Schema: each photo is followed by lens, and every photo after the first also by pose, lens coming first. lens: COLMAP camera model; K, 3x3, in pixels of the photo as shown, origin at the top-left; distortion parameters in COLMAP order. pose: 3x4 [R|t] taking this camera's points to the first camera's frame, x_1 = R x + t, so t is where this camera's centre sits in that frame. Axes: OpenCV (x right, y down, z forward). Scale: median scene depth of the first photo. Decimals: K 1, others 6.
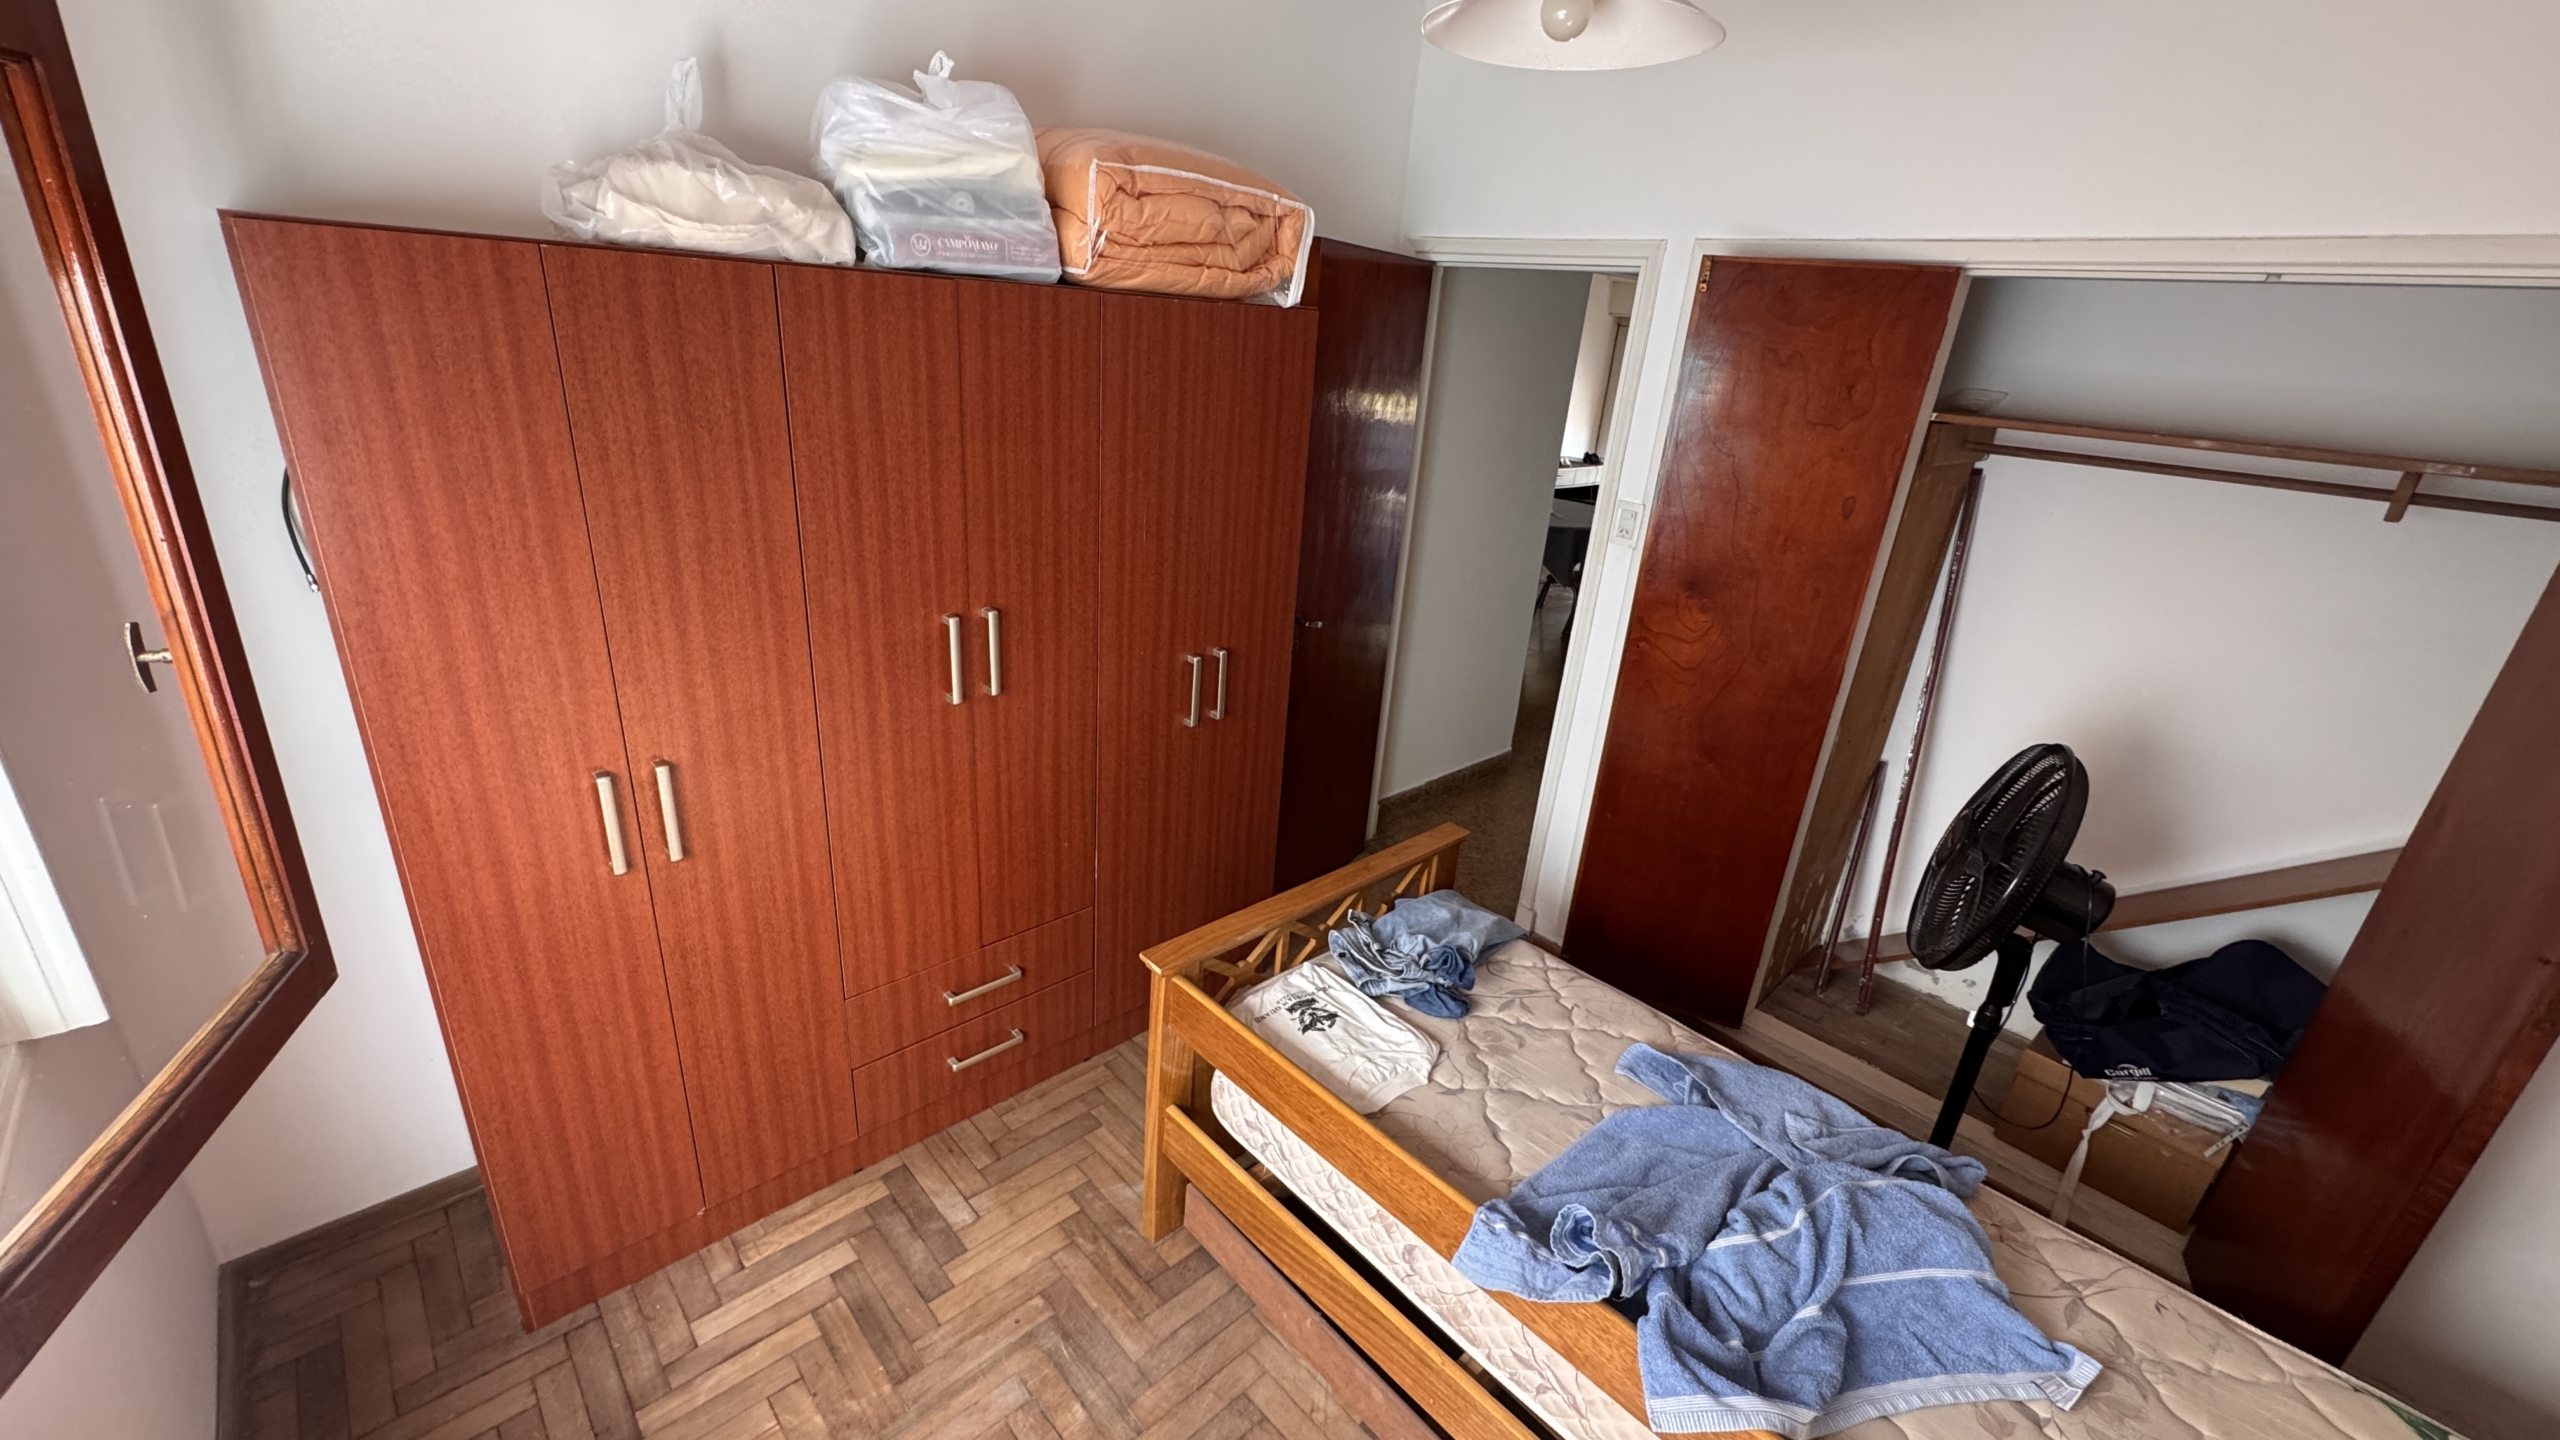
lens RADIAL K [[1027.7, 0, 1273.1], [0, 1027.7, 715.4], [0, 0, 1]] dist [-0.002390, 0.000951]
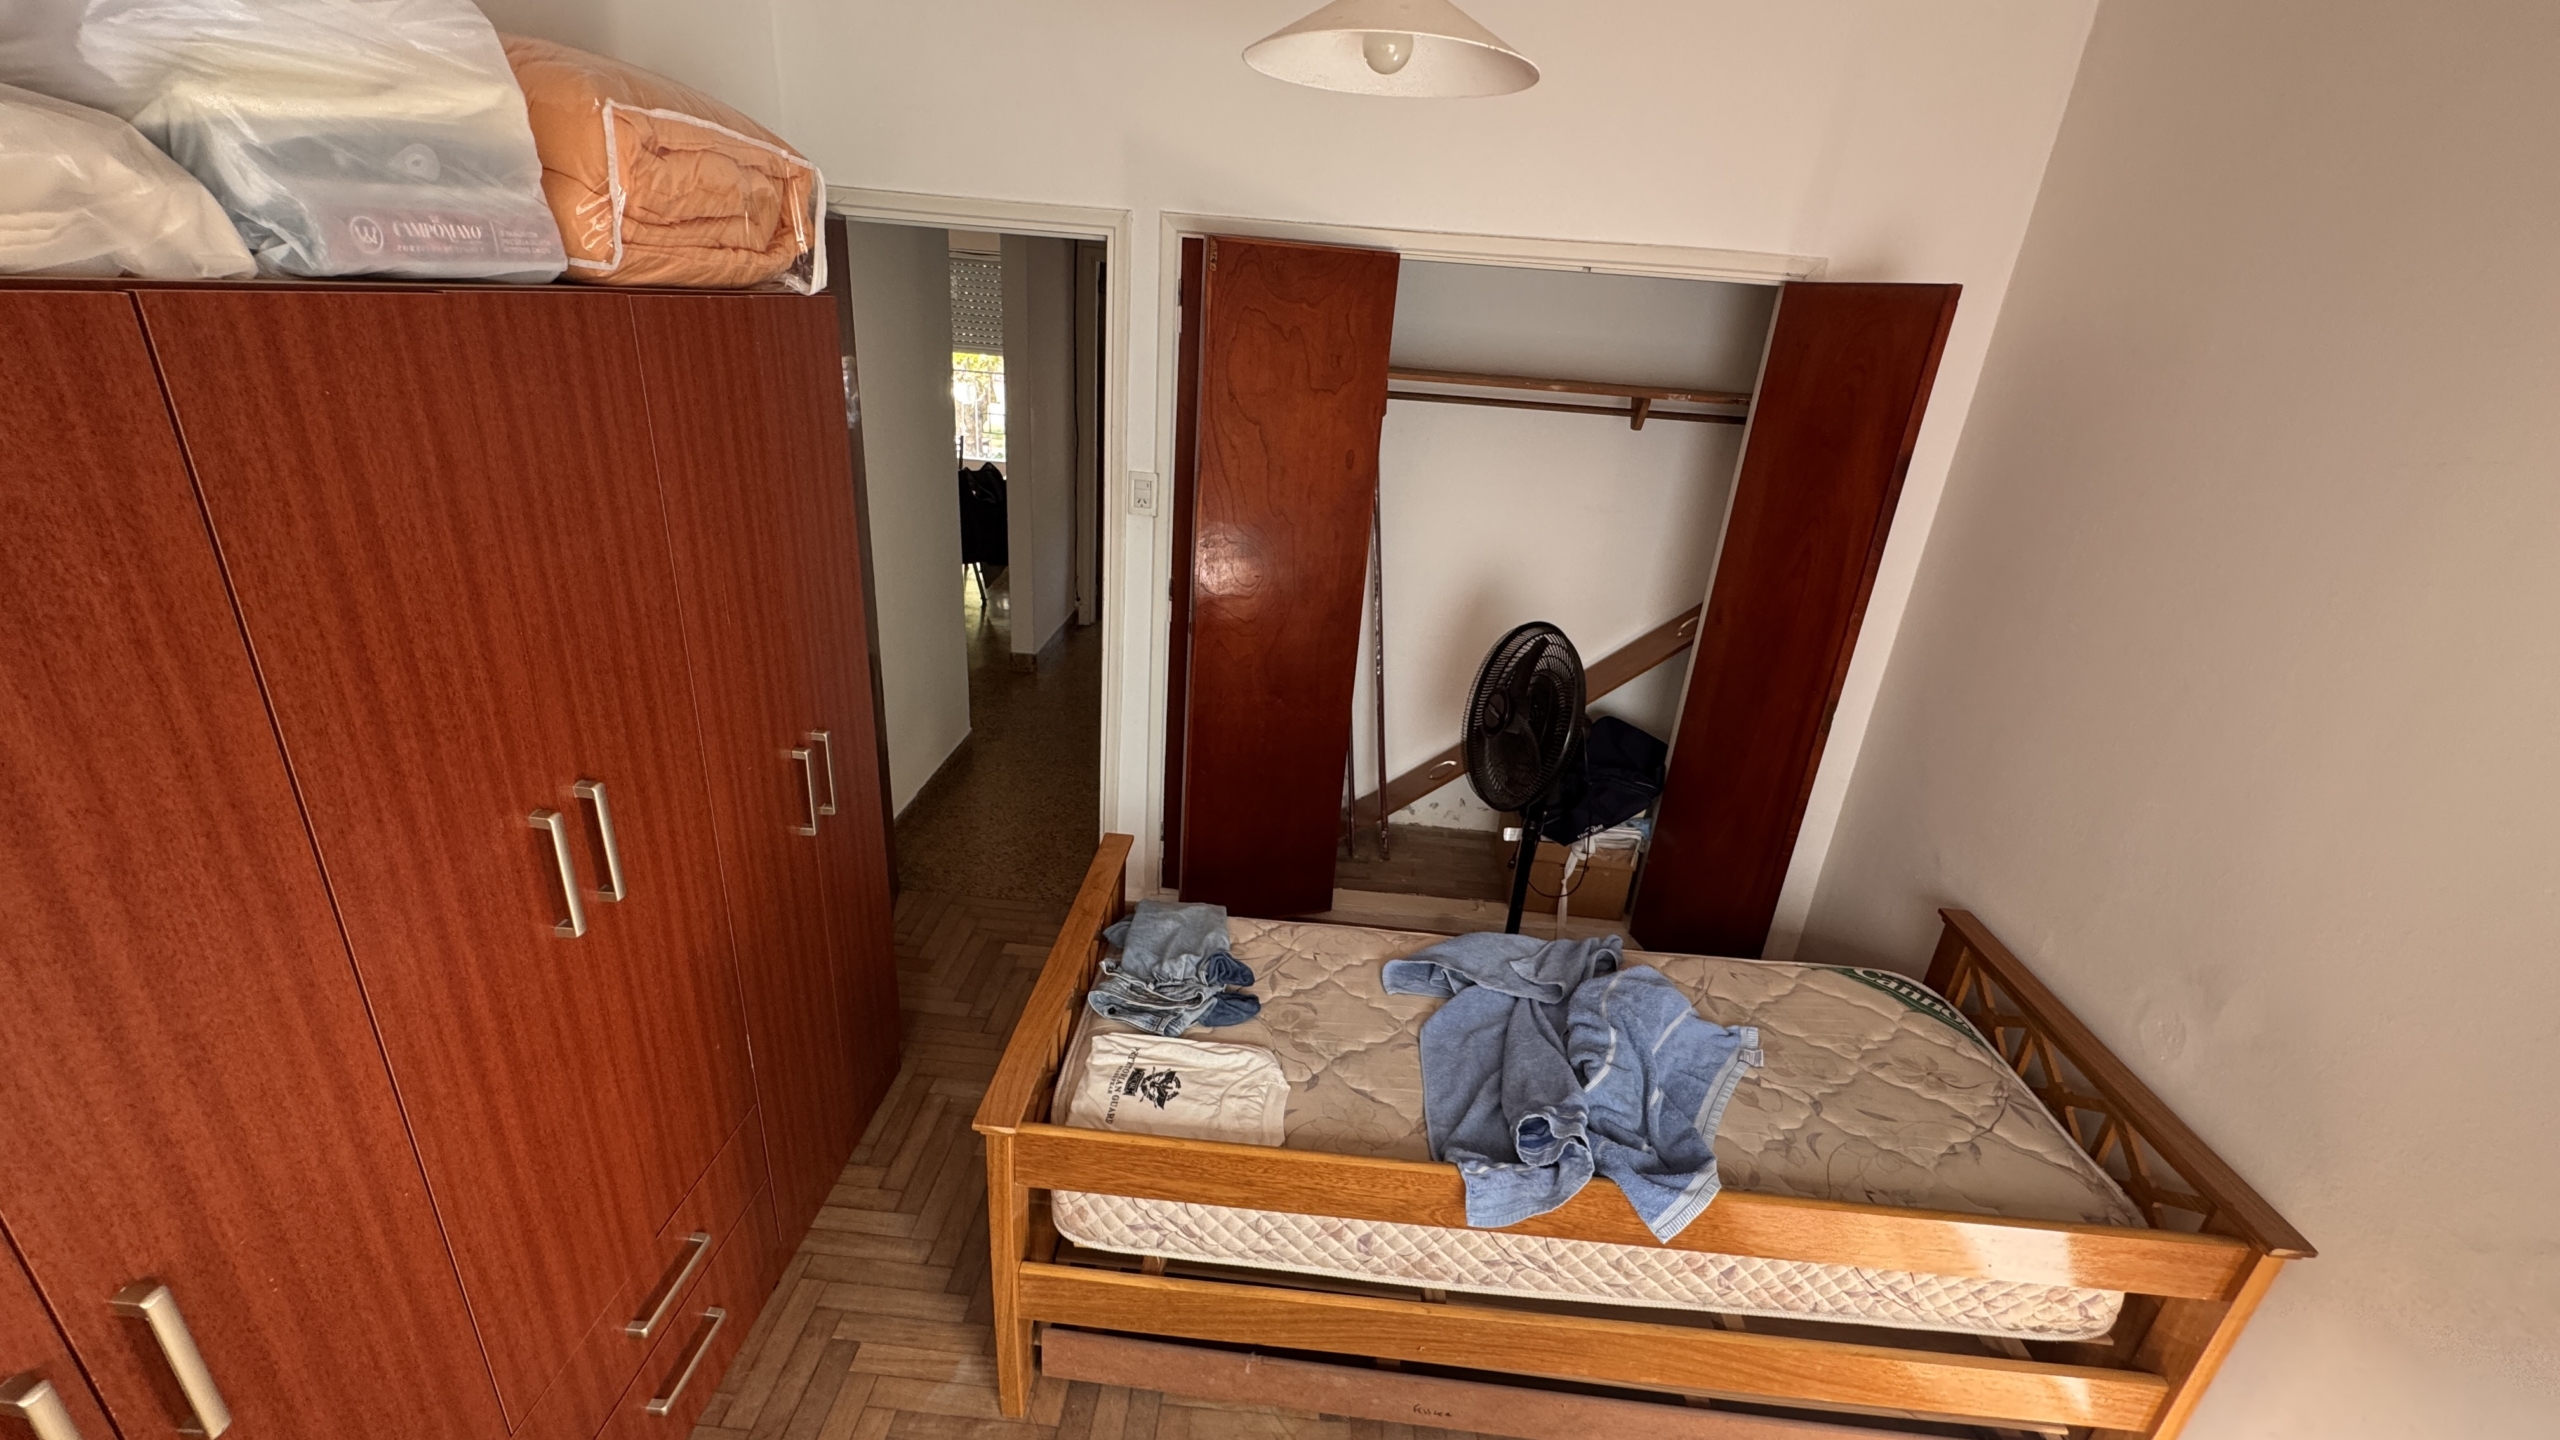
lens RADIAL K [[1027.7, 0, 1286.7], [0, 1027.7, 718.0], [0, 0, 1]] dist [-0.002390, 0.000951]
pose [[0.721693, -0.282650, 0.631877, -0.375215], [0.232863, 0.958767, 0.162911, -0.154166], [-0.651870, 0.029569, 0.757754, 0.207385]]
